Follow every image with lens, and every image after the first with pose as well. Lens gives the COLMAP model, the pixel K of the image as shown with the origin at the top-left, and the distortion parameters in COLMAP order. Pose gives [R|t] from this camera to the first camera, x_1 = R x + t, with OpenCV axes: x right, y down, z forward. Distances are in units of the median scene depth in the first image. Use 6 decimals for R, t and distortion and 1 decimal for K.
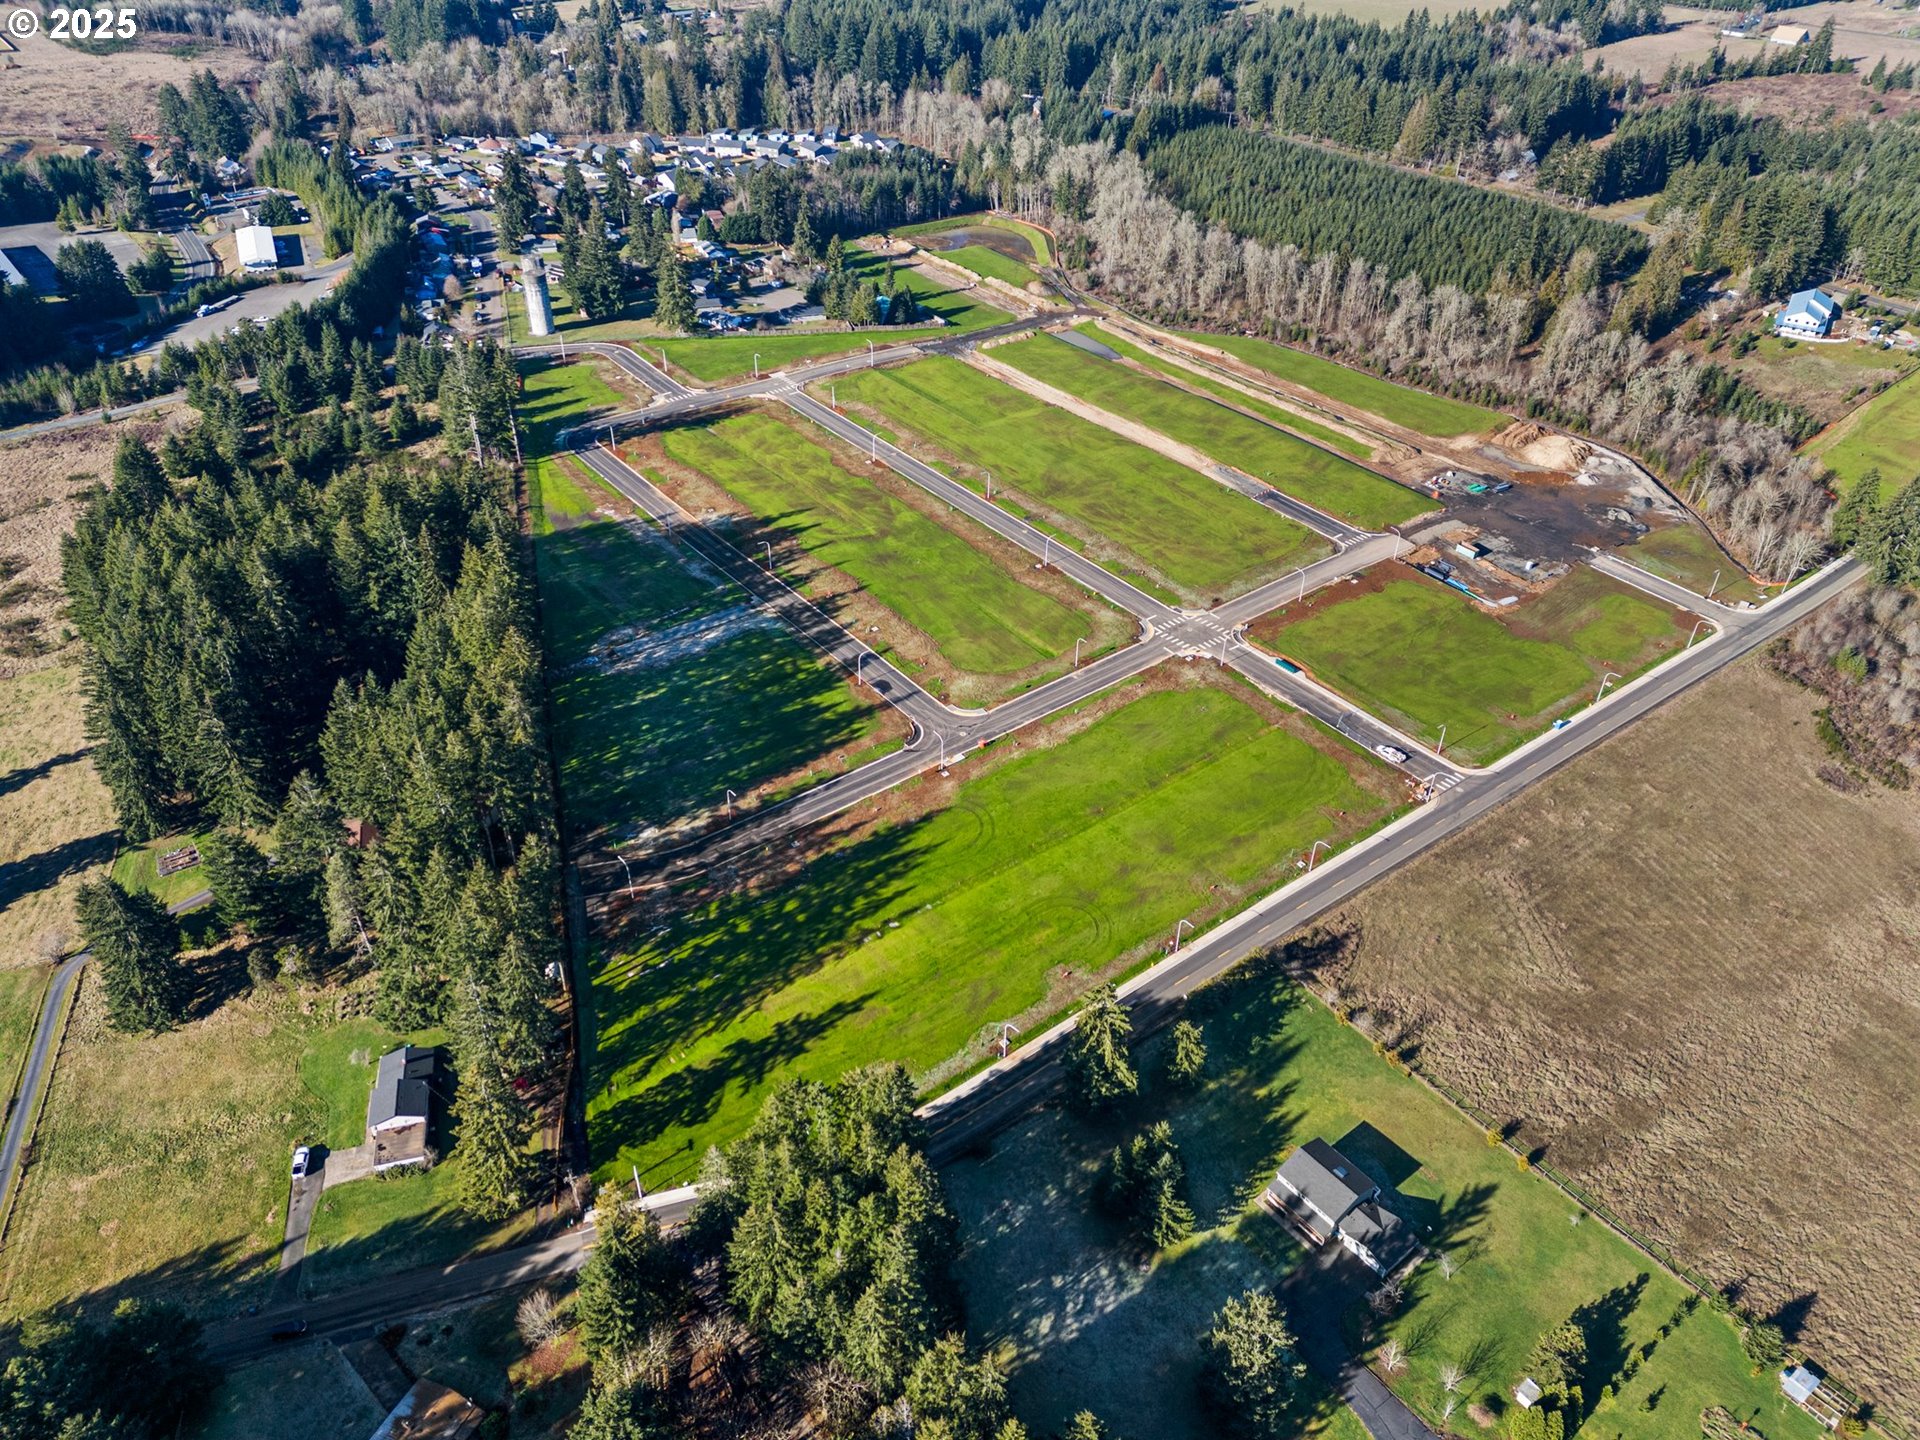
lens RADIAL K [[1393.2, 0, 962.9], [0, 1393.2, 715.5], [0, 0, 1]] dist [0.099899, -0.107940]
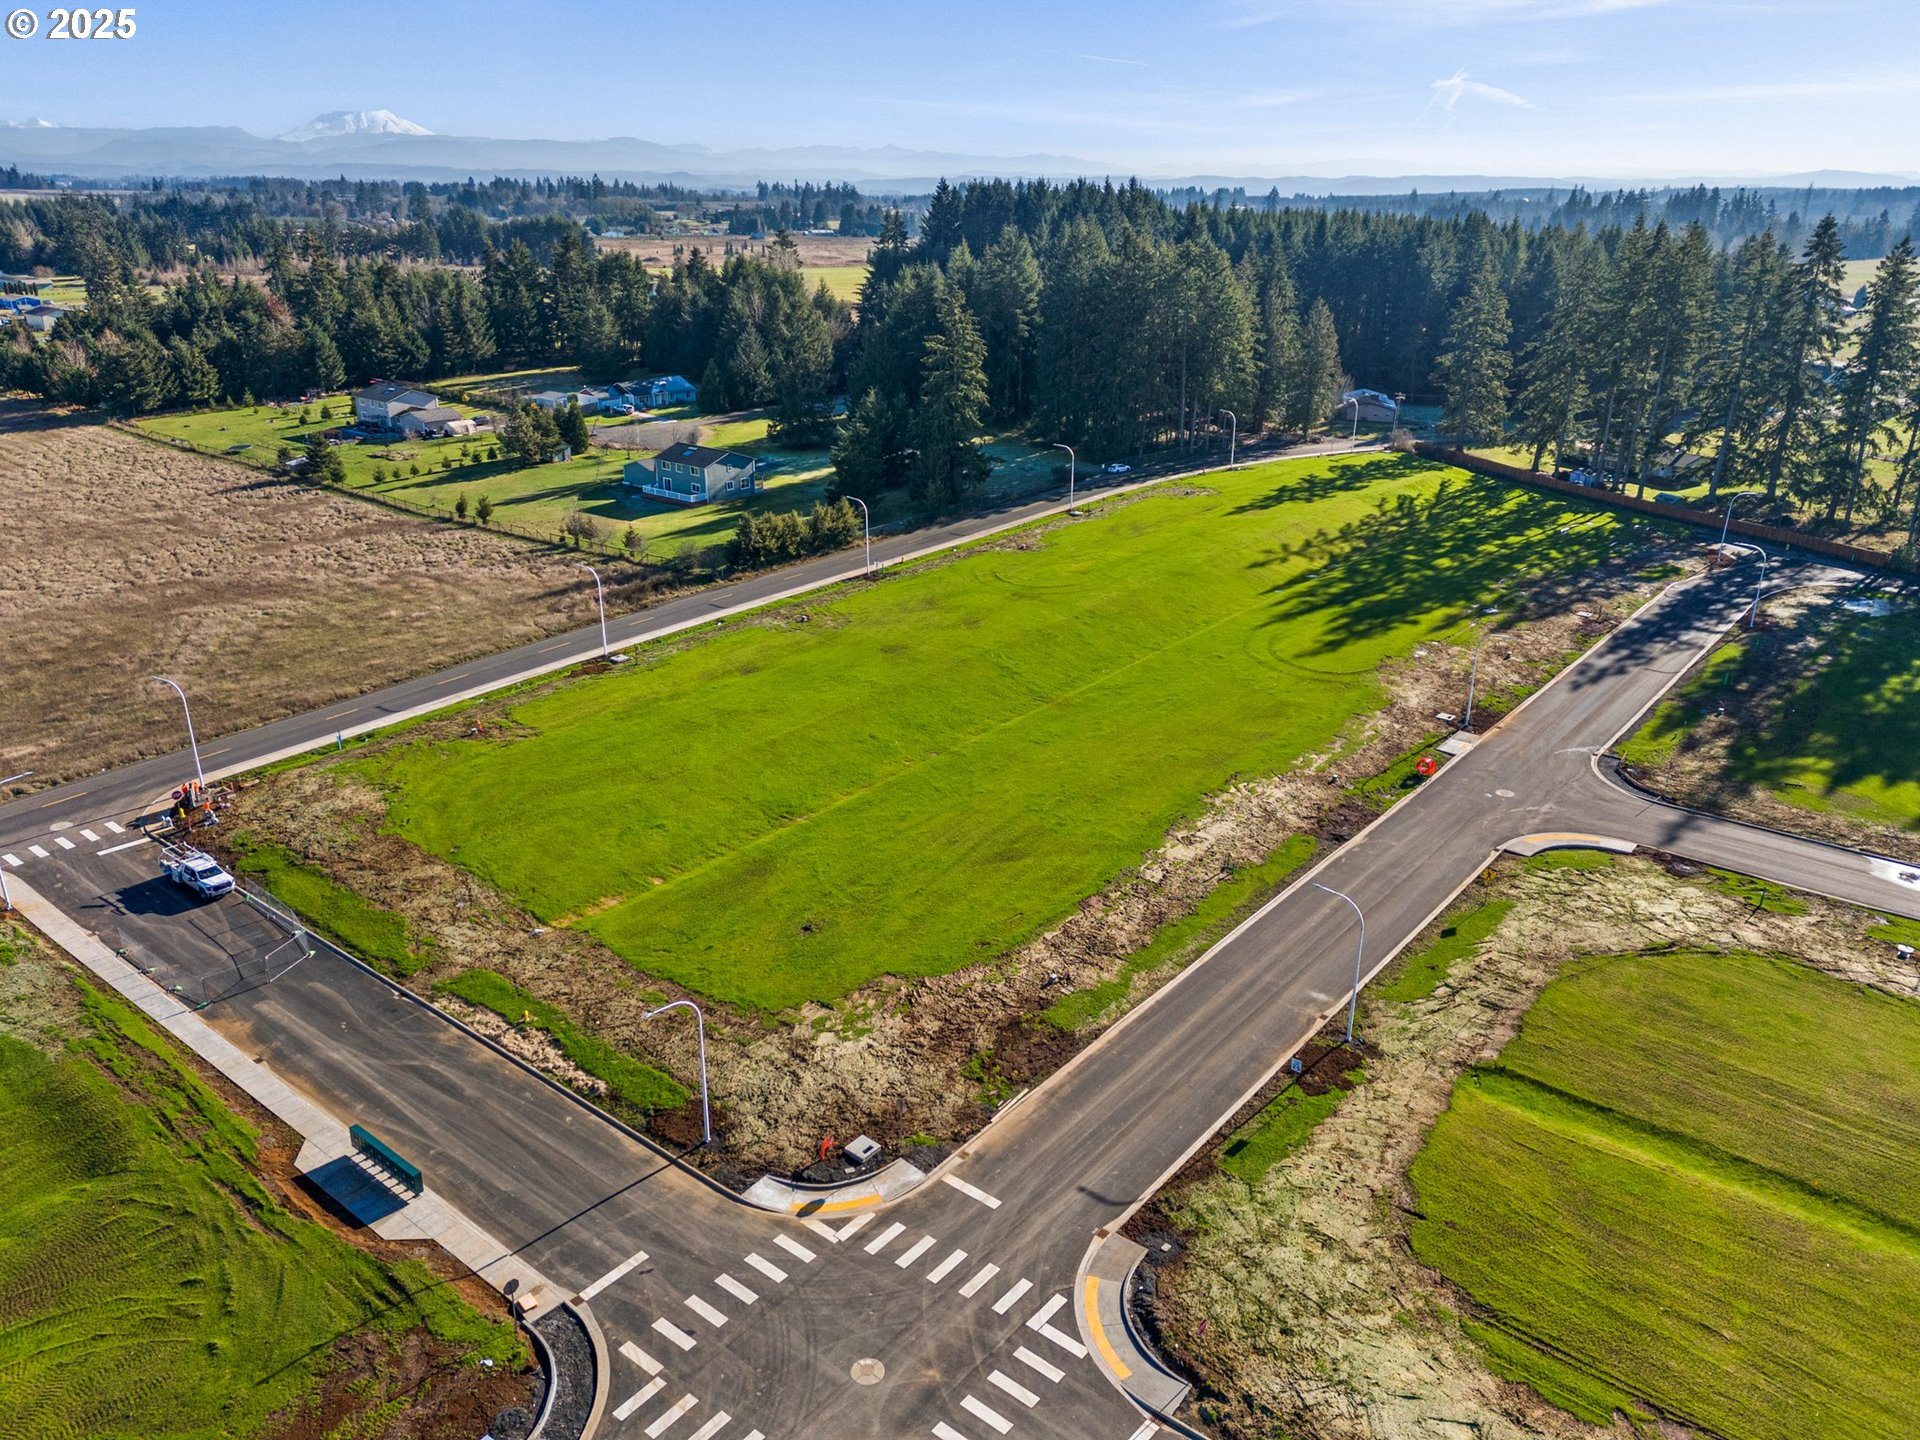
lens RADIAL K [[1397.8, 0, 963.3], [0, 1397.8, 715.4], [0, 0, 1]] dist [0.074648, -0.064873]
pose [[-0.975519, 0.056277, -0.212592, 0.140343], [-0.147944, 0.547307, 0.823752, -0.183006], [0.162712, 0.835038, -0.525582, 0.789330]]
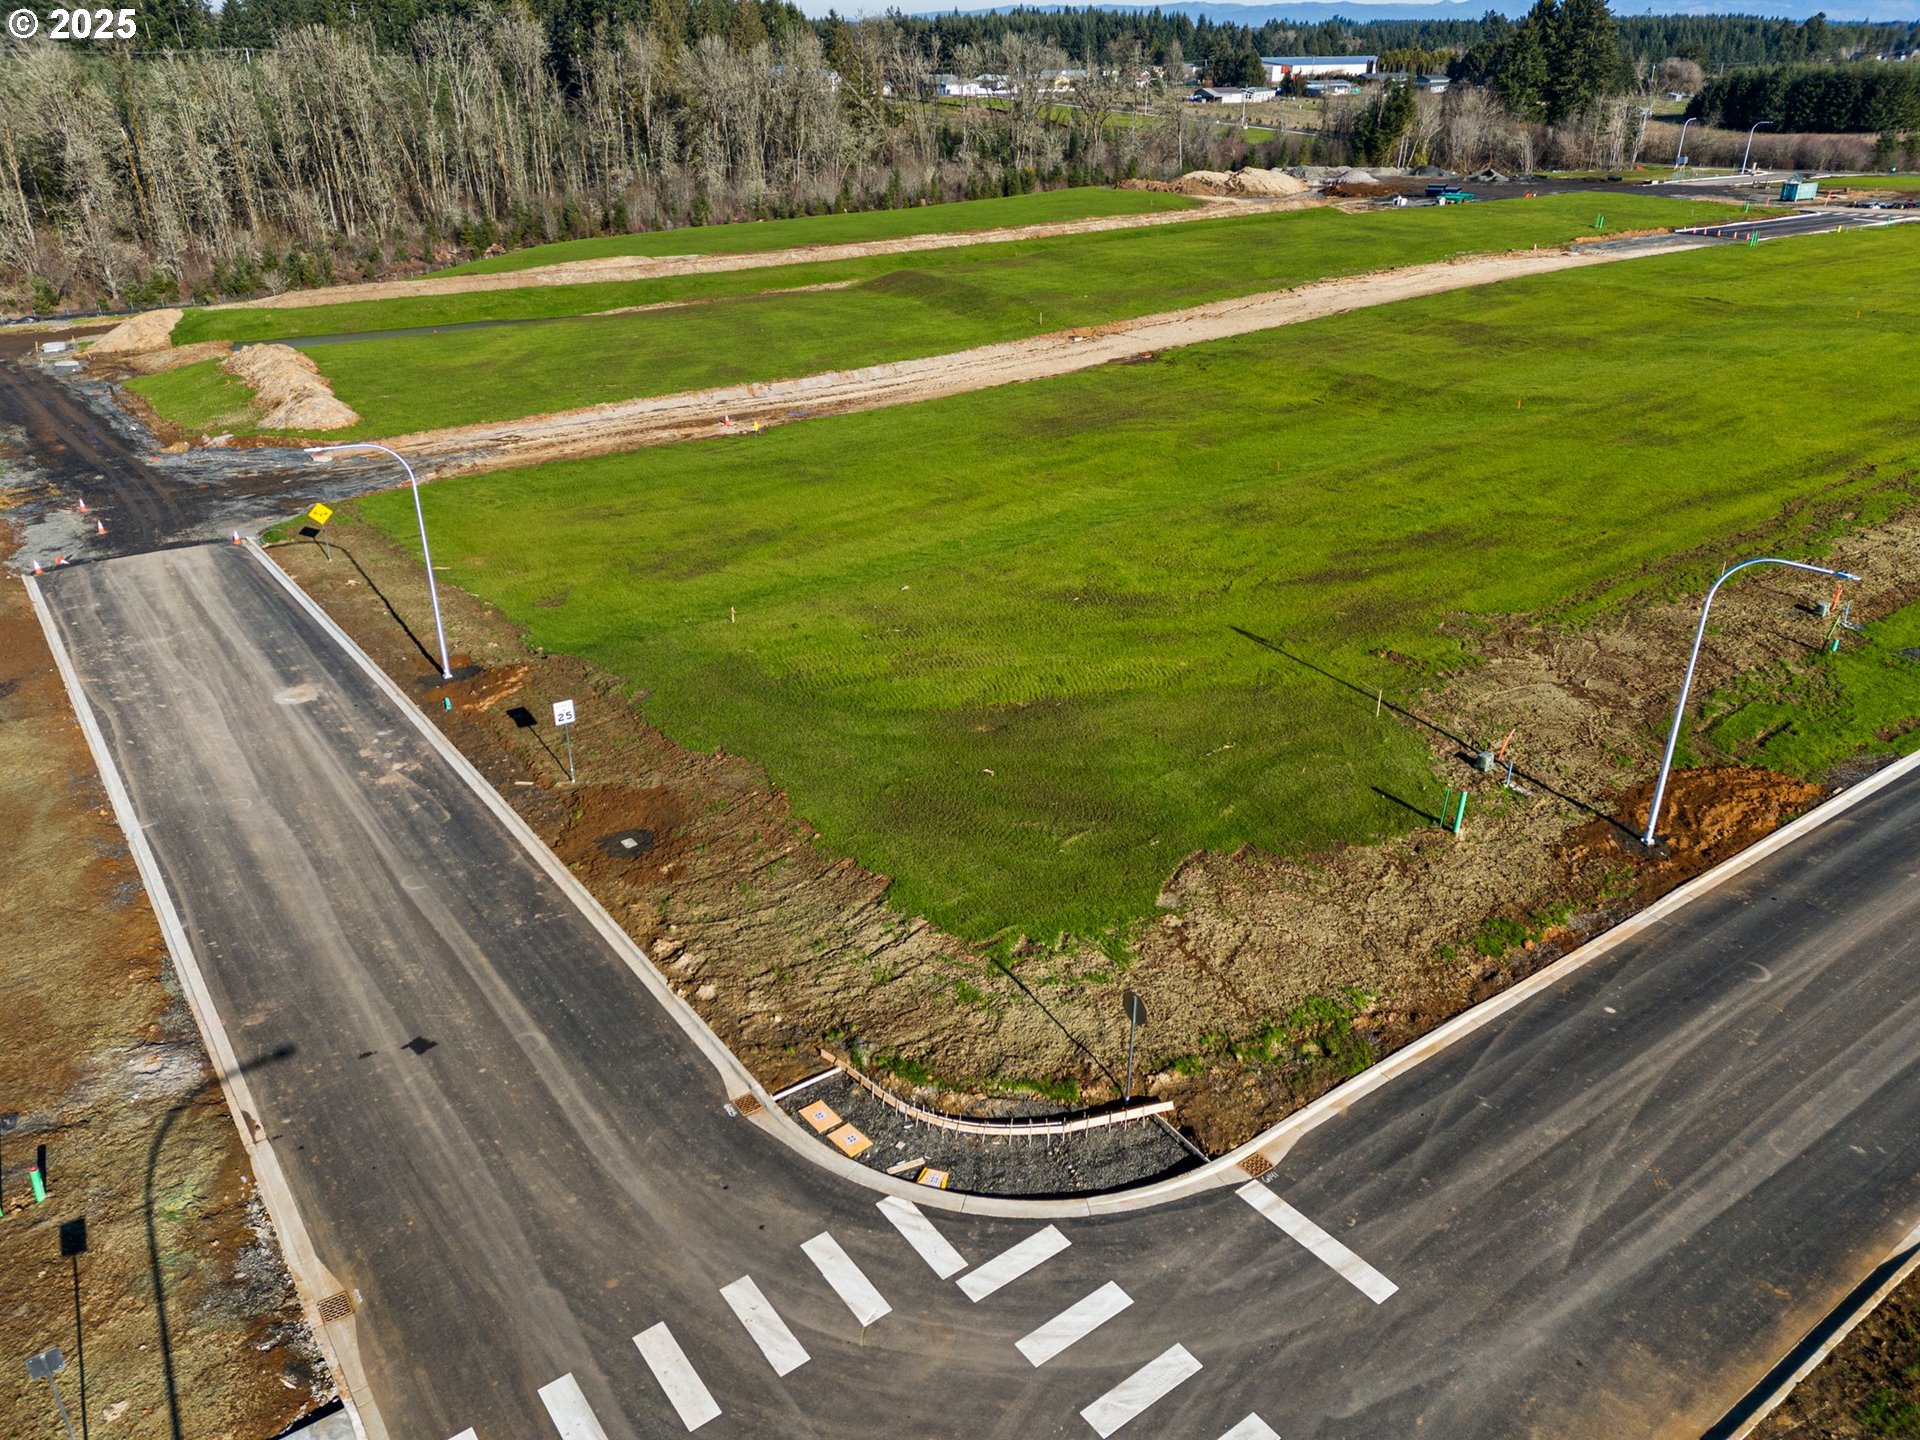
lens RADIAL K [[1397.8, 0, 963.3], [0, 1397.8, 715.4], [0, 0, 1]] dist [0.074648, -0.064873]
pose [[0.040080, -0.448289, 0.892990, -0.166556], [0.583824, 0.735789, 0.343169, -0.279952], [-0.810891, 0.507594, 0.291212, 1.011437]]
